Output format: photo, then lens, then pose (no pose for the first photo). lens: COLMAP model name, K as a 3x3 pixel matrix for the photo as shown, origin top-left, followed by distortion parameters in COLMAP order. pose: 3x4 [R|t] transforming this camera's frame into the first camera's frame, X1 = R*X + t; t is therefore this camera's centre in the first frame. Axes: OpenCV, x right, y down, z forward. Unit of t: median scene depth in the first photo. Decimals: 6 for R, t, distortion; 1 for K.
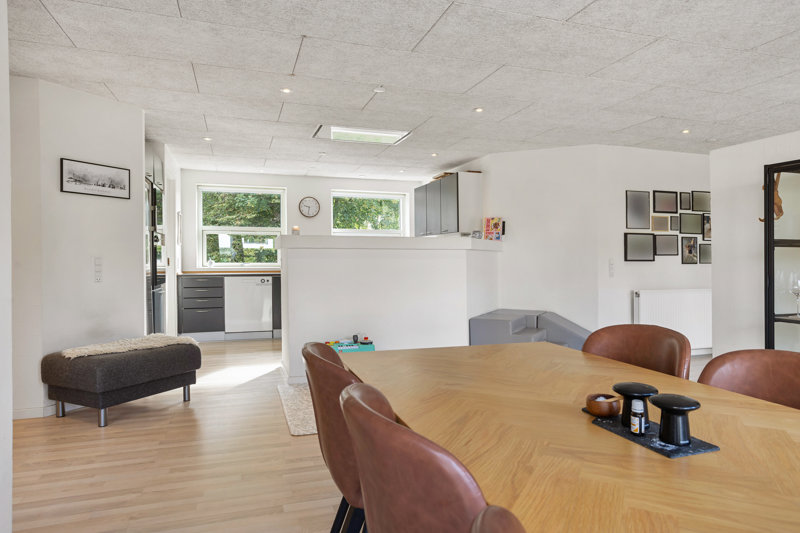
lens RADIAL K [[504.6, 0, 403.9], [0, 504.6, 269.2], [0, 0, 1]] dist [-0.000944, -0.000866]
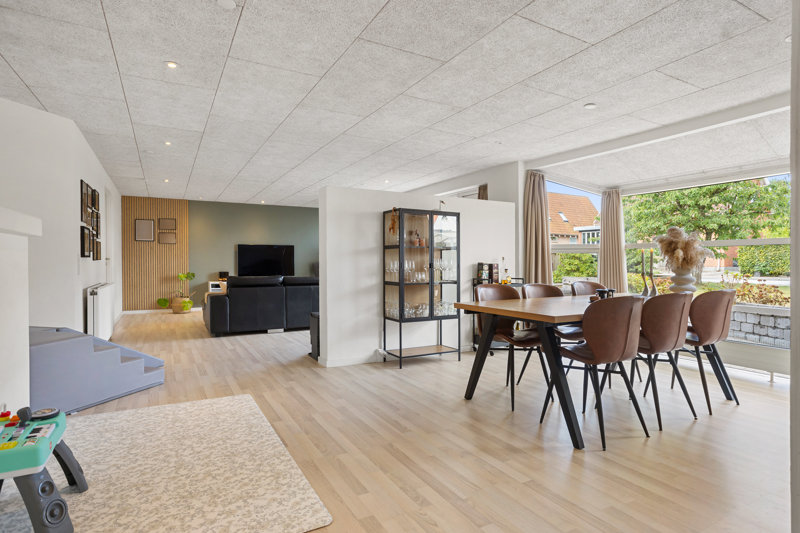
lens RADIAL K [[436.3, 0, 404.5], [0, 436.3, 263.9], [0, 0, 1]] dist [-0.042735, 0.006560]
pose [[-0.198272, -0.001383, 0.980146, -0.660582], [0.014600, 0.999884, 0.004365, 0.001925], [-0.980038, 0.015175, -0.198229, 0.872940]]
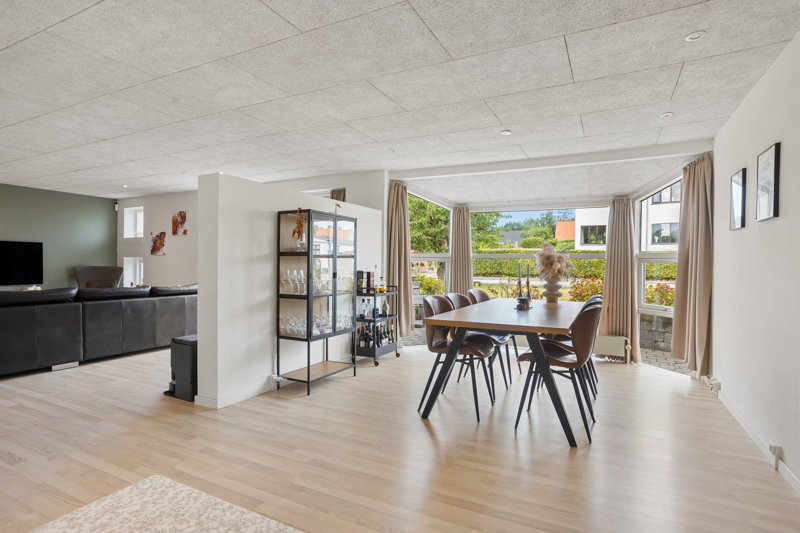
lens RADIAL K [[418.5, 0, 405.8], [0, 418.5, 265.9], [0, 0, 1]] dist [-0.038584, 0.018343]
pose [[-0.712814, -0.006738, 0.701320, -0.351171], [0.002587, 0.999922, 0.012237, -0.022708], [-0.701348, 0.010537, -0.712741, 1.180321]]
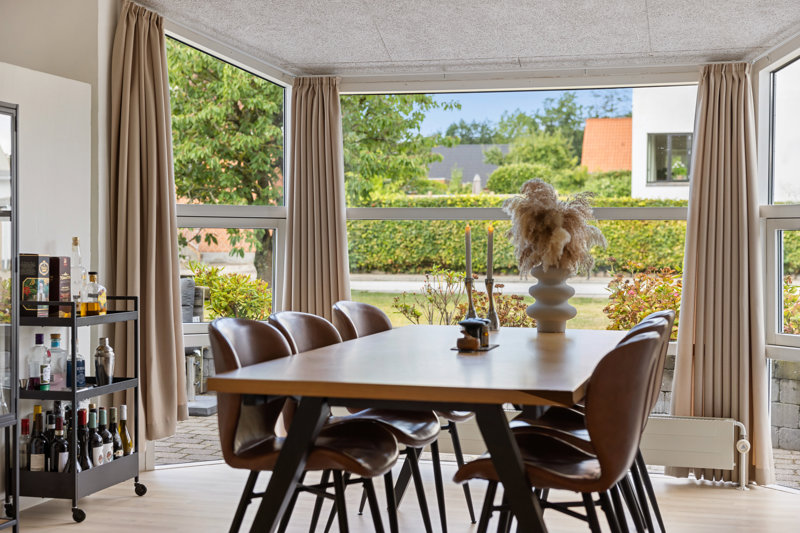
lens RADIAL K [[1203.9, 0, 397.6], [0, 1203.9, 260.4], [0, 0, 1]] dist [0.035146, 0.000000]
pose [[-0.833341, -0.010160, 0.552665, -0.403309], [0.005109, 0.999647, 0.026081, -0.017586], [-0.552735, 0.024558, -0.832995, 1.230140]]
